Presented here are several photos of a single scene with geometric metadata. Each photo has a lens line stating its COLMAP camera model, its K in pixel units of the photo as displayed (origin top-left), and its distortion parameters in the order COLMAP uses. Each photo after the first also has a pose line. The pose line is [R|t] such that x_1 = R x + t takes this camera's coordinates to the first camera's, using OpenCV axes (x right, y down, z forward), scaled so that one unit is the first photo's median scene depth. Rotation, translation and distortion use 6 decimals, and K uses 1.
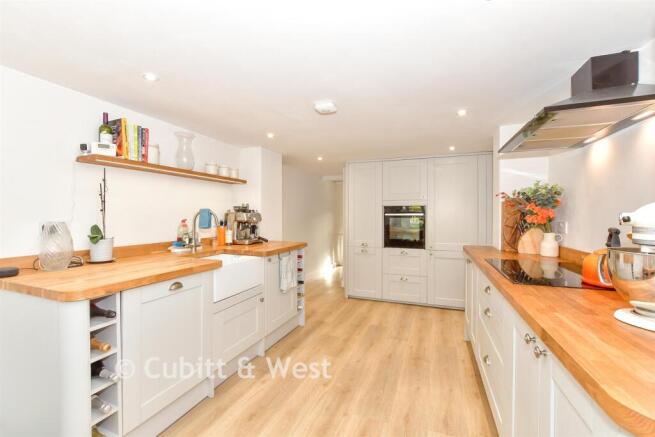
lens RADIAL K [[285.0, 0, 319.1], [0, 285.0, 218.4], [0, 0, 1]] dist [-0.000248, -0.000094]
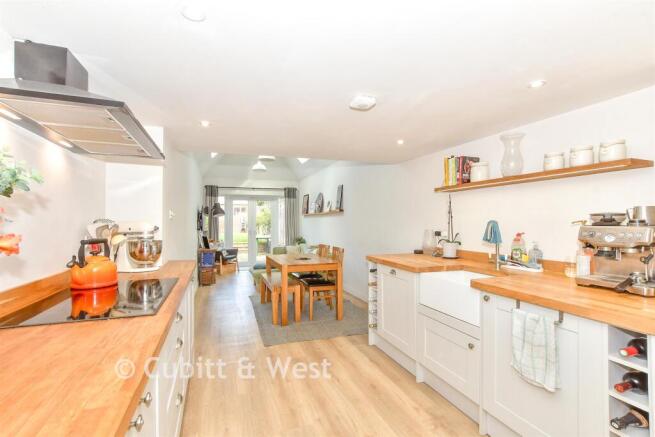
lens RADIAL K [[308.6, 0, 327.5], [0, 308.6, 218.5], [0, 0, 1]] dist [-0.000301, -0.000026]
pose [[-0.744262, -0.004111, -0.667875, 0.741788], [-0.006079, 0.999981, 0.000619, -0.045539], [0.667860, 0.004521, -0.744273, 1.668473]]
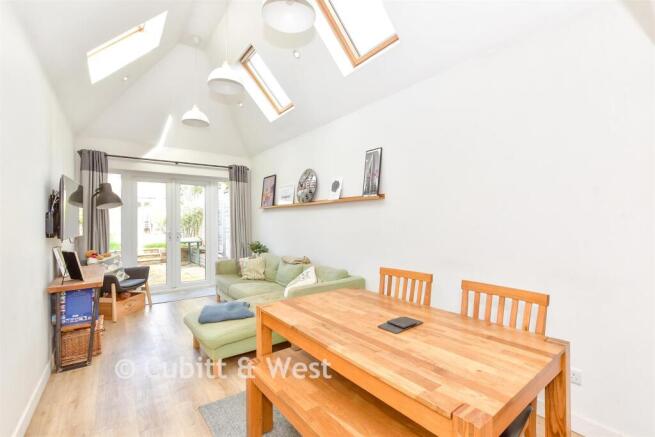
lens RADIAL K [[285.0, 0, 319.1], [0, 285.0, 218.4], [0, 0, 1]] dist [-0.000248, -0.000094]
pose [[-0.520996, 0.000395, -0.853559, 0.590030], [-0.008771, 0.999945, 0.005817, -0.038925], [0.853514, 0.010517, -0.520964, 1.309536]]
